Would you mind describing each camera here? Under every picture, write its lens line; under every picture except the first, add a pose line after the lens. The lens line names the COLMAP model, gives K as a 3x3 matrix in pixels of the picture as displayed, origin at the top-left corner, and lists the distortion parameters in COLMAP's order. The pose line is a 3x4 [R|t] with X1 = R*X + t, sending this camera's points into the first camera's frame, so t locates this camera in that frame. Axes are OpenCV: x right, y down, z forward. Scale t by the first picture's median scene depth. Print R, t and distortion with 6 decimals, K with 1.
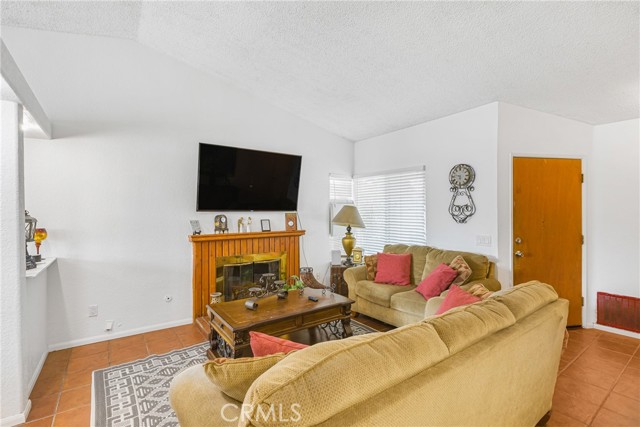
lens RADIAL K [[293.4, 0, 317.2], [0, 293.4, 209.9], [0, 0, 1]] dist [-0.010988, -0.001124]
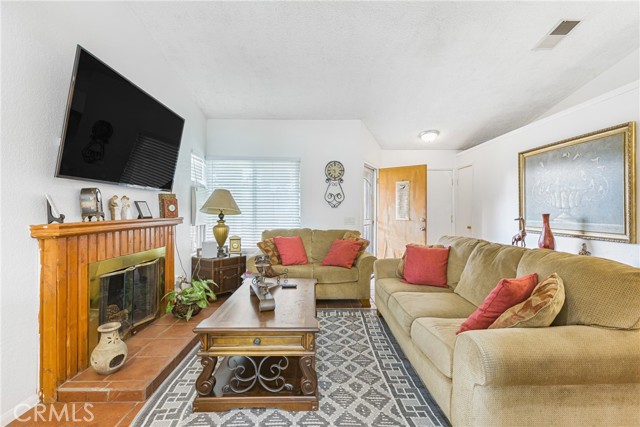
lens RADIAL K [[288.3, 0, 318.7], [0, 288.3, 211.9], [0, 0, 1]] dist [0.003579, -0.001615]
pose [[0.575022, 0.003753, 0.818129, -0.574438], [-0.011307, 0.999930, 0.003360, 0.060528], [-0.818060, -0.011183, 0.575025, 0.347066]]
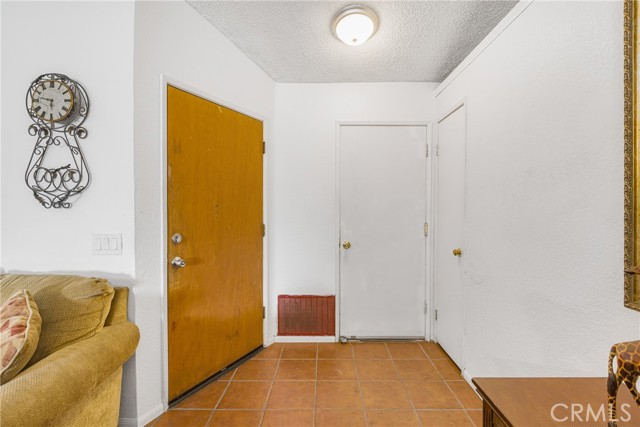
lens RADIAL K [[293.4, 0, 315.5], [0, 293.4, 211.6], [0, 0, 1]] dist [-0.010988, -0.001124]
pose [[0.603182, -0.007944, 0.797564, 0.385529], [-0.005507, 0.999885, 0.014123, 0.042576], [-0.797585, -0.012911, 0.603069, 0.431626]]
